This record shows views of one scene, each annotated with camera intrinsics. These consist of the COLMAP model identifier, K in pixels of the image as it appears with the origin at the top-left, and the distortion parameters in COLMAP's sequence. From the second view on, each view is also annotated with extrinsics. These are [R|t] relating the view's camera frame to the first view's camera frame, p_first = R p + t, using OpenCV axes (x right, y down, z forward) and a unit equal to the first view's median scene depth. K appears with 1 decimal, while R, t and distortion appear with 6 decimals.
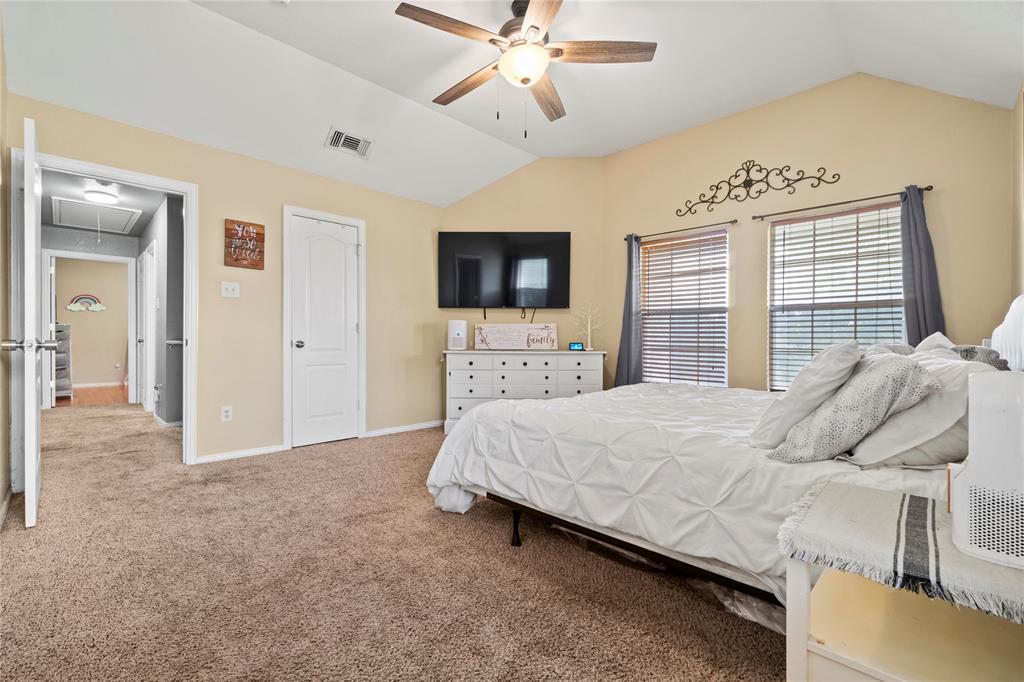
lens RADIAL K [[453.2, 0, 504.9], [0, 453.2, 345.5], [0, 0, 1]] dist [-0.017186, -0.000437]
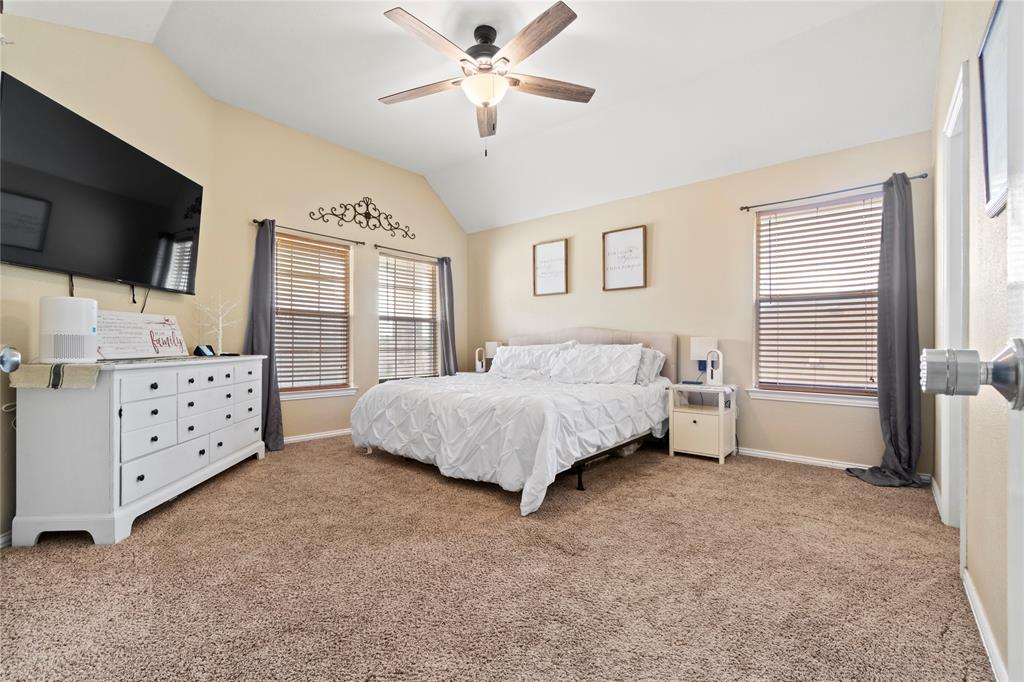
lens RADIAL K [[441.3, 0, 510.9], [0, 441.3, 340.0], [0, 0, 1]] dist [-0.008753, 0.001898]
pose [[-0.097611, 0.002668, 0.995221, -0.695235], [0.008150, 0.999965, -0.001881, -0.010791], [-0.995191, 0.007927, -0.097630, 0.714674]]
